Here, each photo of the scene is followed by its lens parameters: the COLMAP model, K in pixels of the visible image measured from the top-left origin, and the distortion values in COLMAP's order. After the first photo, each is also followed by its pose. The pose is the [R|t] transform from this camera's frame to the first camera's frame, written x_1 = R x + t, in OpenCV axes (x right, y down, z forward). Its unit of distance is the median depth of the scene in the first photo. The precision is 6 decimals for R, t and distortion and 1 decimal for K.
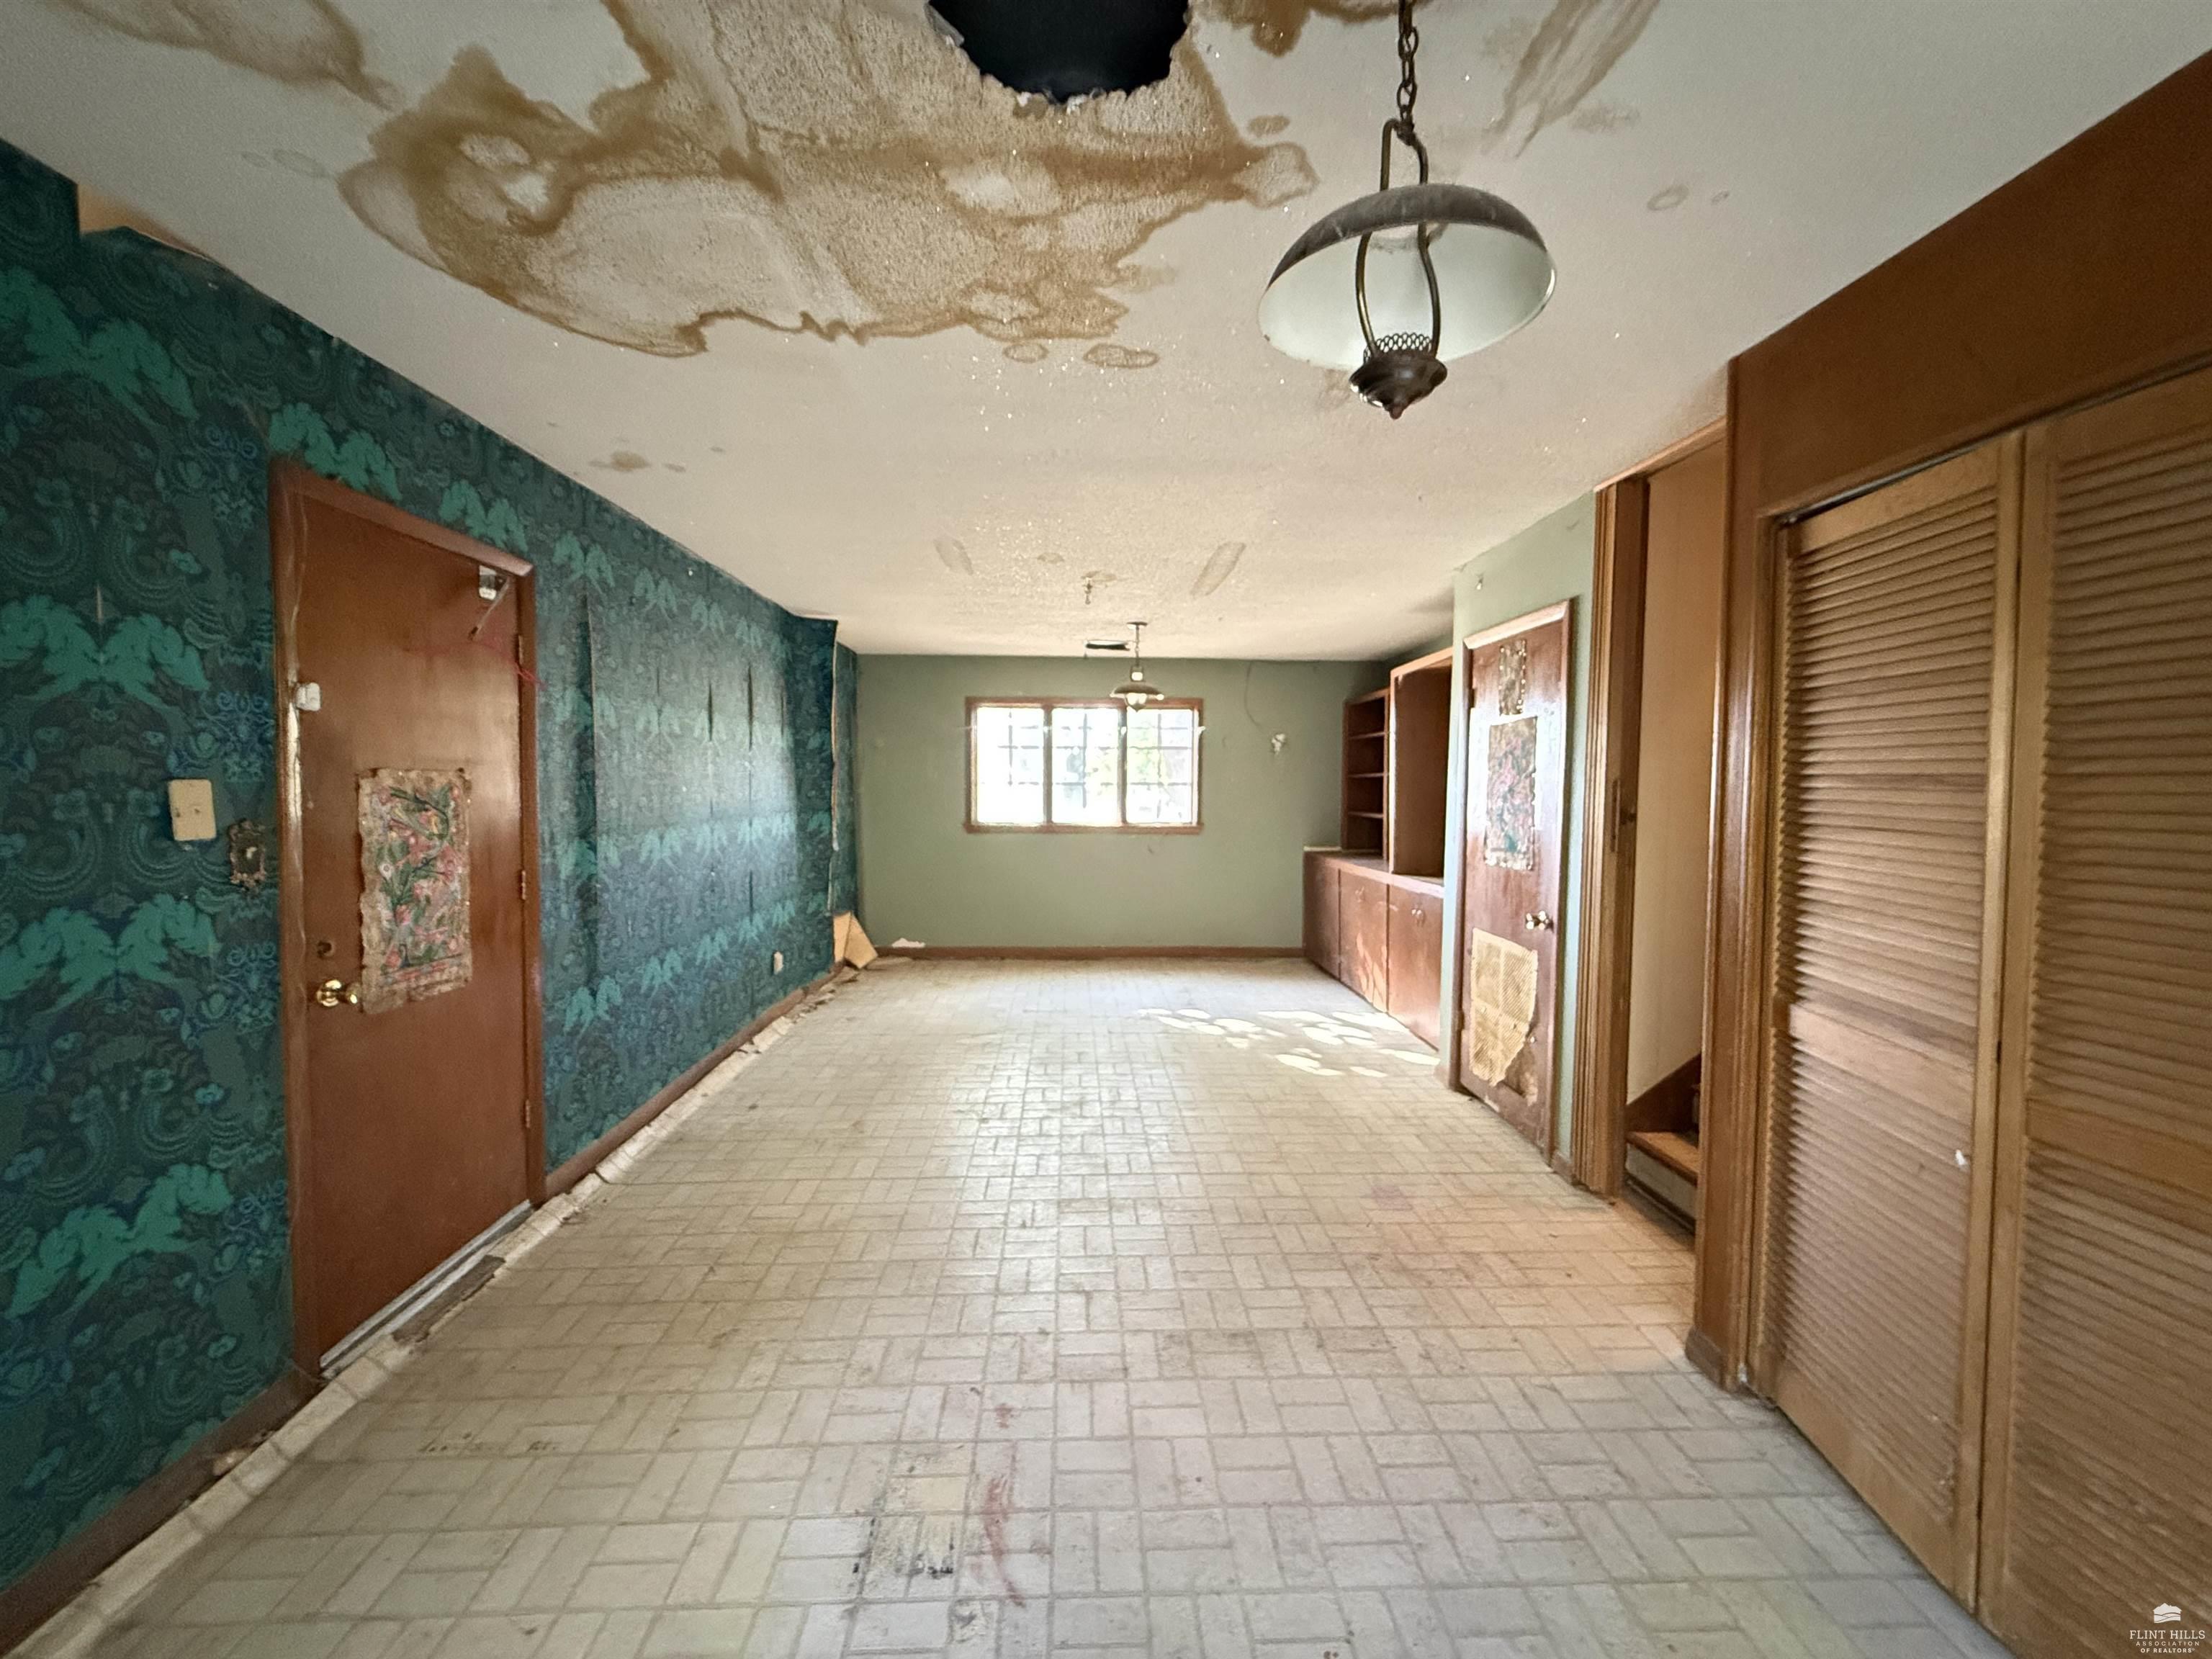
lens RADIAL K [[891.3, 0, 1106.0], [0, 891.3, 829.5], [0, 0, 1]] dist [-0.088138, -0.000095]
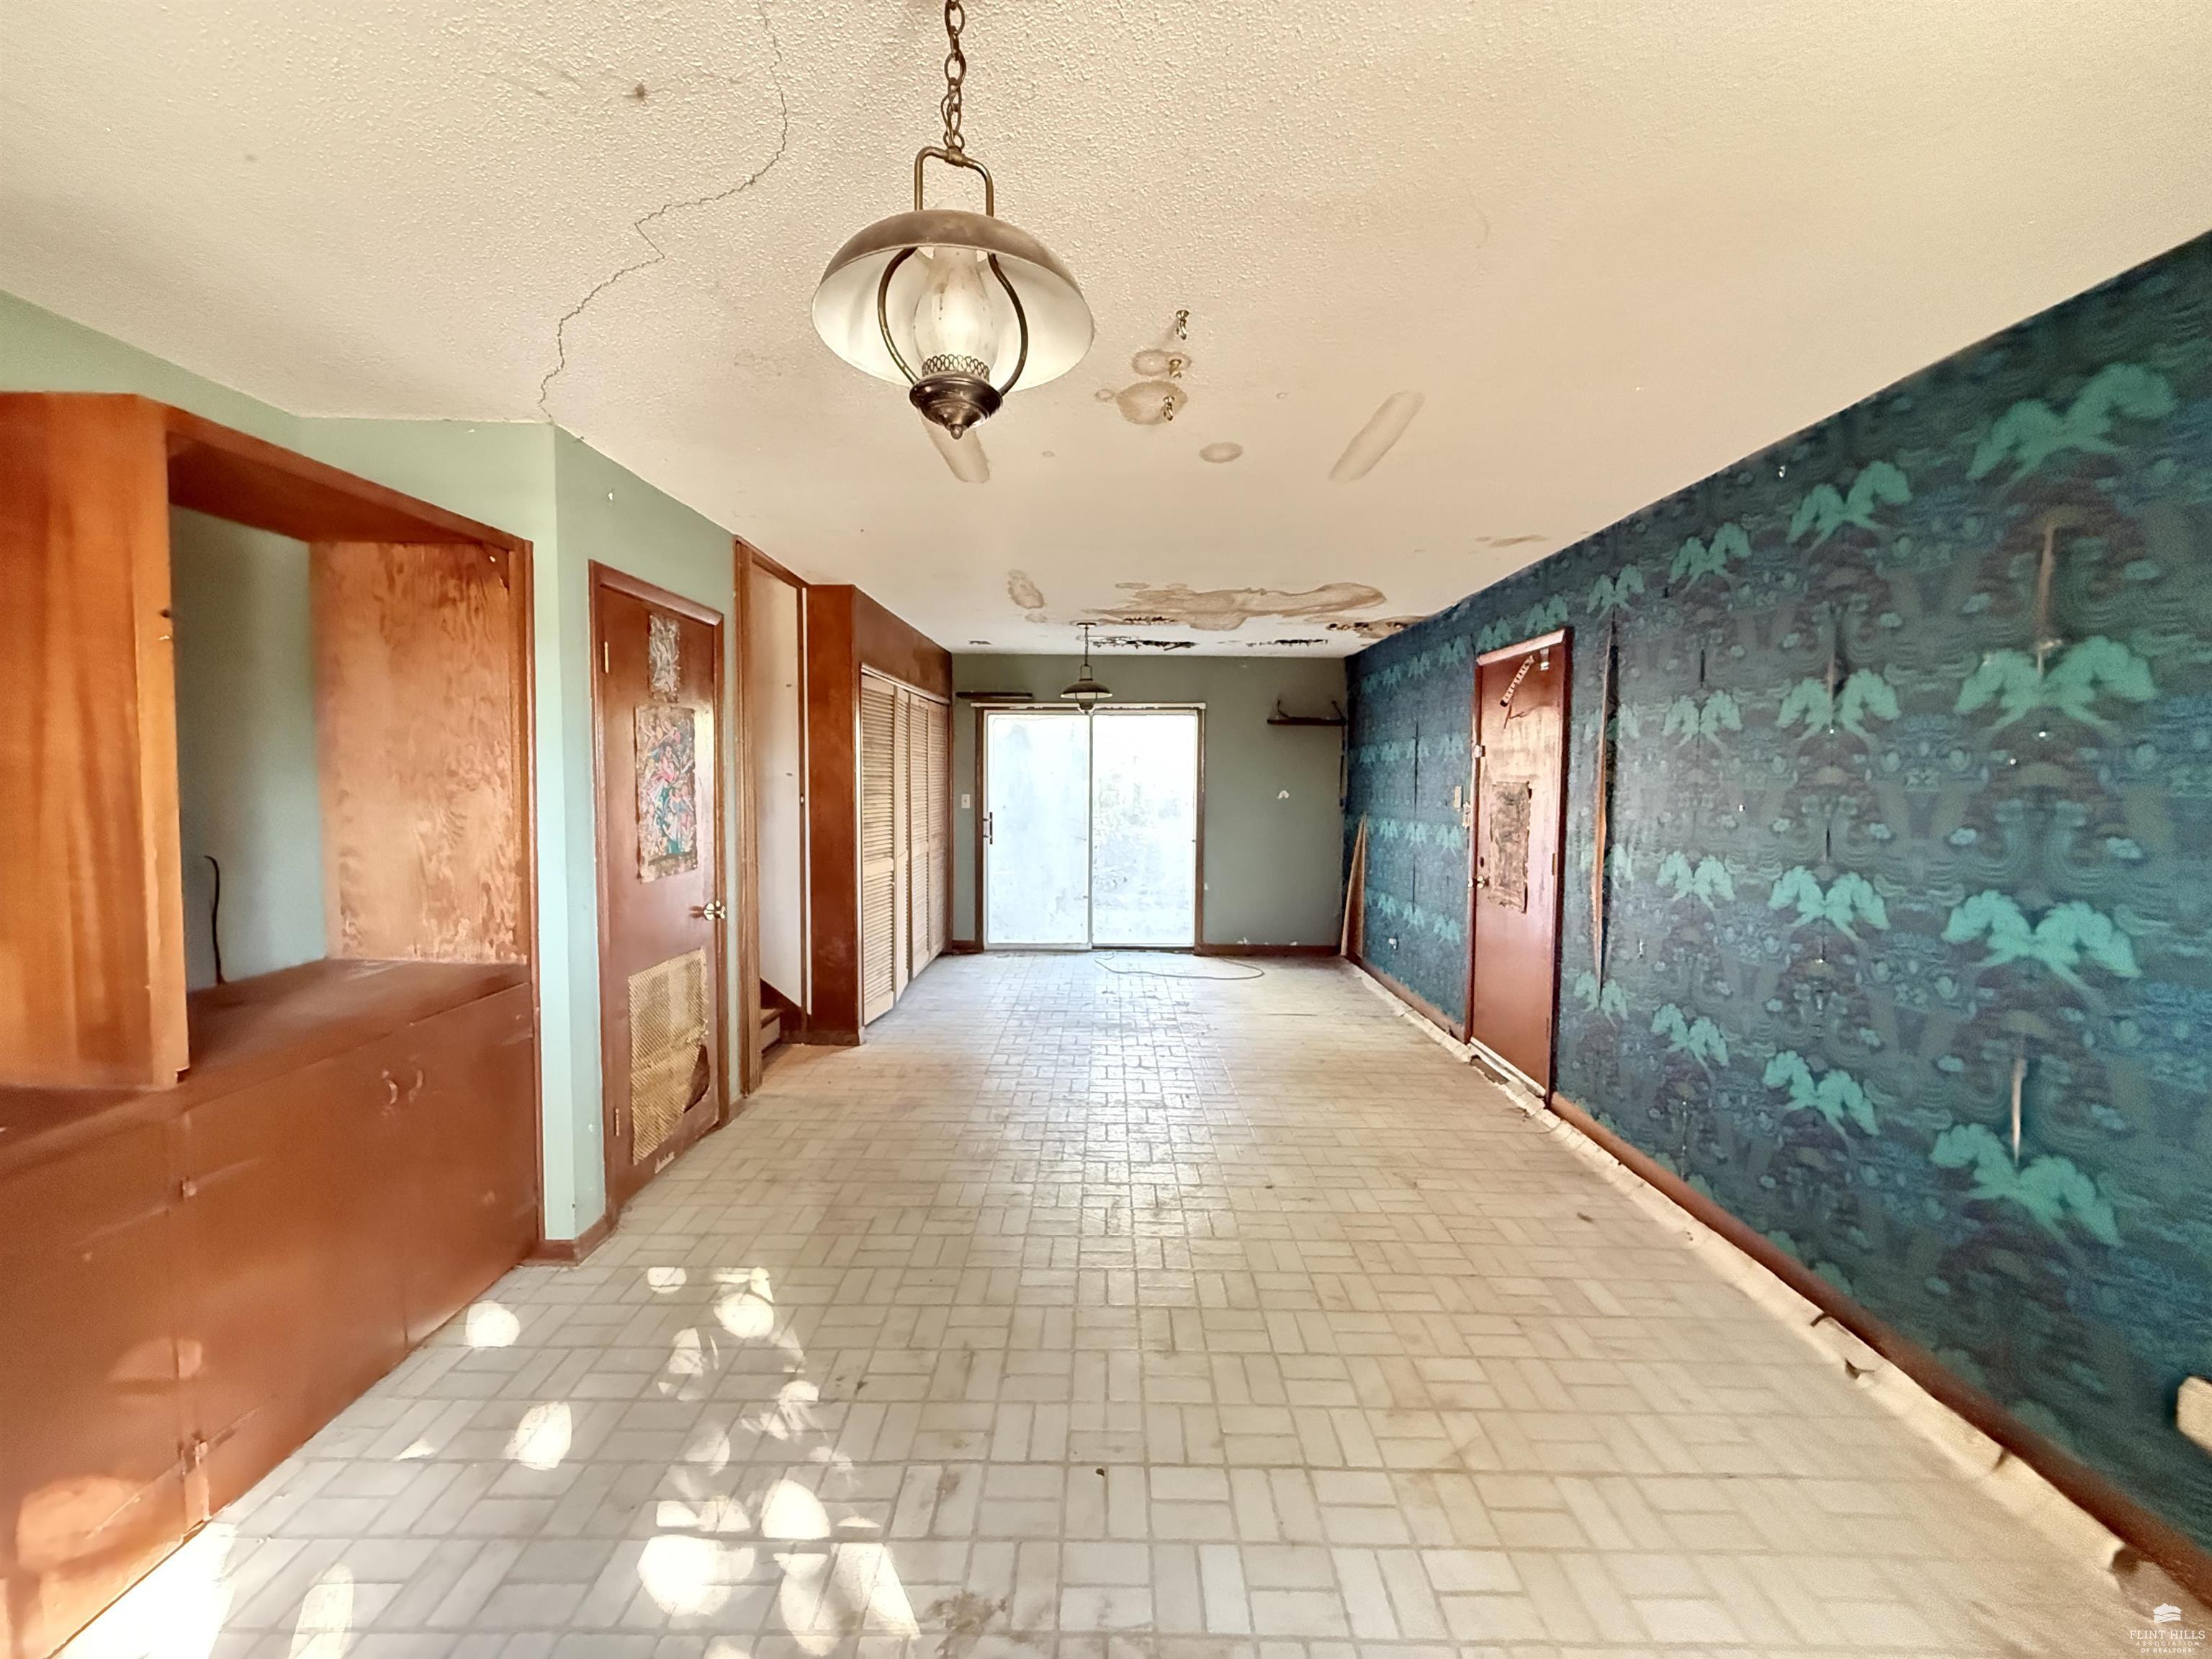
lens RADIAL K [[880.8, 0, 1102.6], [0, 880.8, 827.0], [0, 0, 1]] dist [-0.002676, -0.000100]
pose [[-0.998835, -0.018724, 0.044479, -0.009585], [-0.013803, 0.994003, 0.108478, -0.113674], [-0.046243, 0.107738, -0.993103, 1.961483]]
